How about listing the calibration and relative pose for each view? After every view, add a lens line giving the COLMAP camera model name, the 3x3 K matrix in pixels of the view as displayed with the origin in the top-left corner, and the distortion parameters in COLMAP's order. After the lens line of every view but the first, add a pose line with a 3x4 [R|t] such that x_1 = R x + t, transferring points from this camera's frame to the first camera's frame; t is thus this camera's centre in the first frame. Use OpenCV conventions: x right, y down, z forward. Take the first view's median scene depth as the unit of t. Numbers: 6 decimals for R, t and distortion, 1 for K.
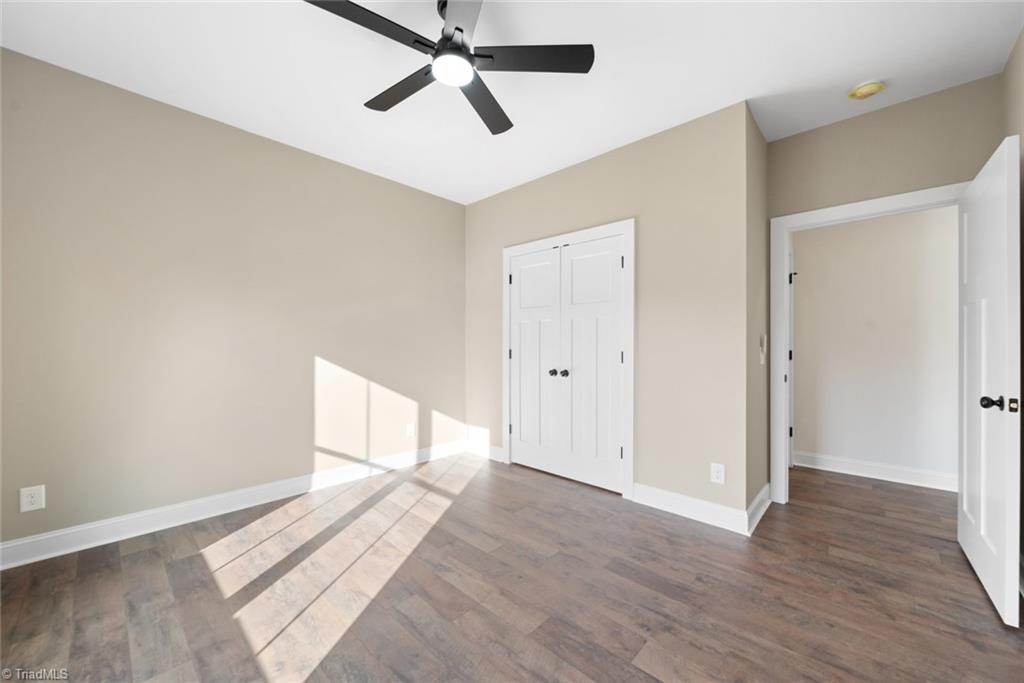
lens RADIAL K [[389.3, 0, 512.5], [0, 389.3, 343.8], [0, 0, 1]] dist [0.003323, -0.002301]
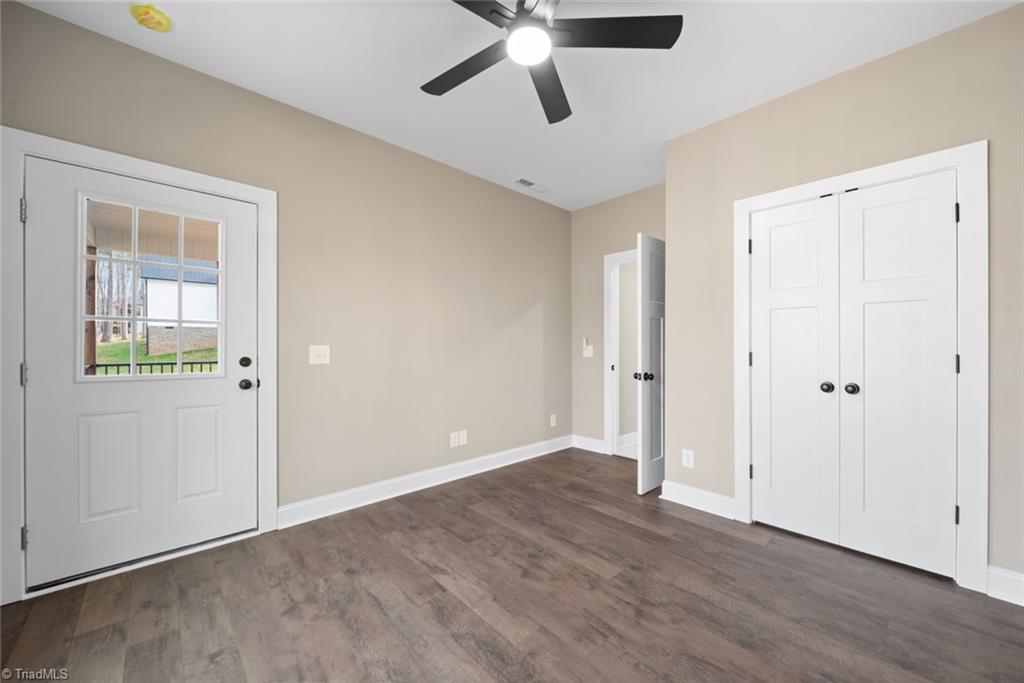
lens RADIAL K [[389.3, 0, 507.1], [0, 389.3, 343.9], [0, 0, 1]] dist [0.003323, -0.002301]
pose [[0.997043, -0.004721, -0.076697, -0.465793], [0.004766, 0.999989, 0.000406, -0.000728], [0.076694, -0.000771, 0.997054, 0.375454]]
